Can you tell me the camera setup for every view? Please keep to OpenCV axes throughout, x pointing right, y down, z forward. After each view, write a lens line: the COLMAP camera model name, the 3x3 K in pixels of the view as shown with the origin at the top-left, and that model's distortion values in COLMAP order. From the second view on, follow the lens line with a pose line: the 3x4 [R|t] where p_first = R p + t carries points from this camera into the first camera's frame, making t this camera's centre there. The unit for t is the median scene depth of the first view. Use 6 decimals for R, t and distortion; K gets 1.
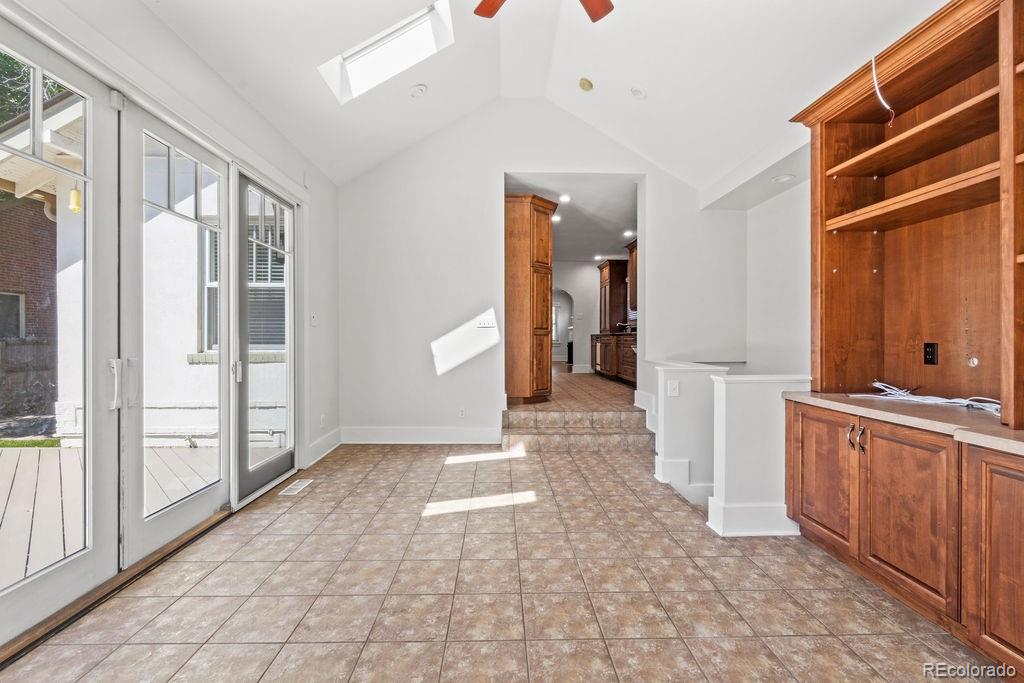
lens RADIAL K [[435.2, 0, 507.8], [0, 435.2, 339.5], [0, 0, 1]] dist [-0.001755, 0.001115]
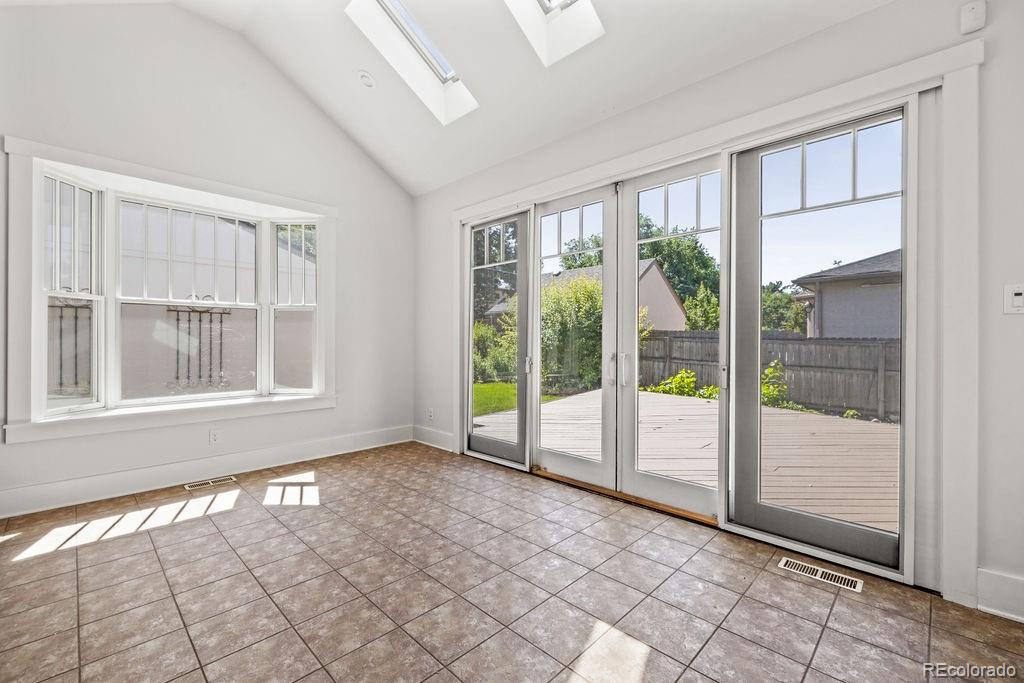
lens RADIAL K [[435.2, 0, 511.7], [0, 435.2, 341.6], [0, 0, 1]] dist [-0.001755, 0.001115]
pose [[-0.718155, -0.000949, -0.695882, 0.460931], [-0.005531, 0.999975, 0.004345, -0.003322], [0.695861, 0.006969, -0.718143, 1.863990]]
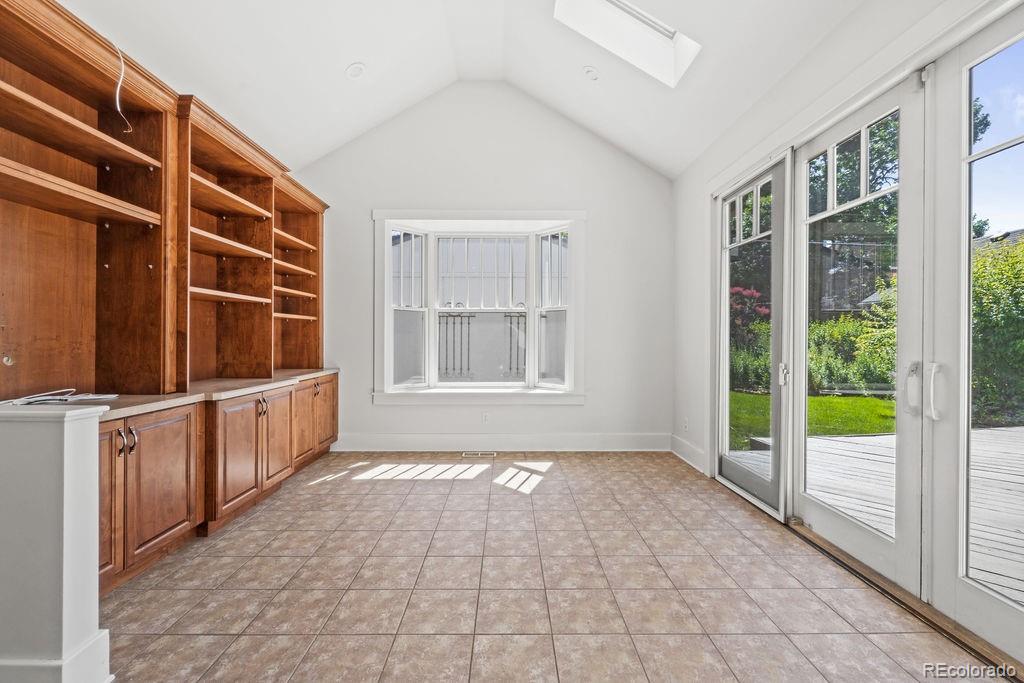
lens RADIAL K [[435.2, 0, 508.6], [0, 435.2, 340.5], [0, 0, 1]] dist [-0.001755, 0.001115]
pose [[-0.999851, -0.004603, 0.016626, -0.049544], [-0.004486, 0.999965, 0.007060, -0.004147], [-0.016658, 0.006985, -0.999837, 1.923678]]
